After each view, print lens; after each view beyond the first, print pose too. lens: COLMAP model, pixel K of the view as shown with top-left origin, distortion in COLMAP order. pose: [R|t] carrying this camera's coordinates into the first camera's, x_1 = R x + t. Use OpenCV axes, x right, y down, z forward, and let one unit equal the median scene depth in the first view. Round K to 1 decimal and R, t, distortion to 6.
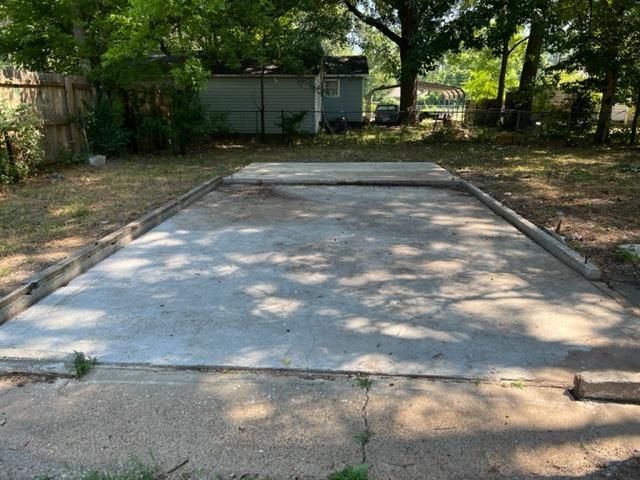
lens RADIAL K [[472.1, 0, 320.0], [0, 472.1, 240.0], [0, 0, 1]] dist [0.004443, 0.002518]
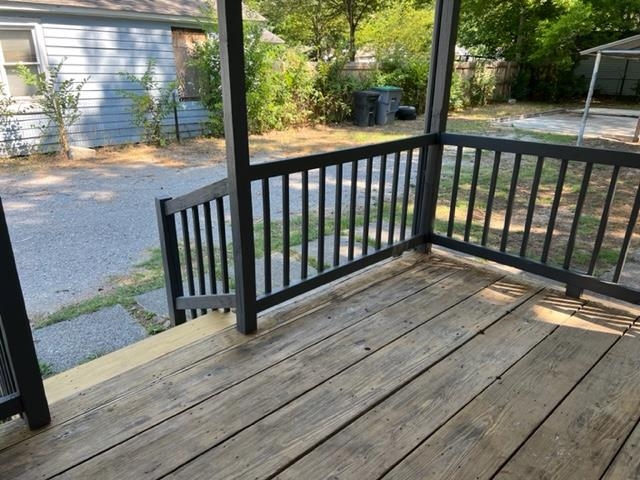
lens RADIAL K [[472.1, 0, 320.0], [0, 472.1, 240.0], [0, 0, 1]] dist [0.004443, 0.002518]
pose [[0.717325, 0.250134, -0.650291, 0.460935], [-0.201783, 0.967918, 0.149725, 0.297955], [0.666880, 0.023815, 0.744785, -1.175553]]
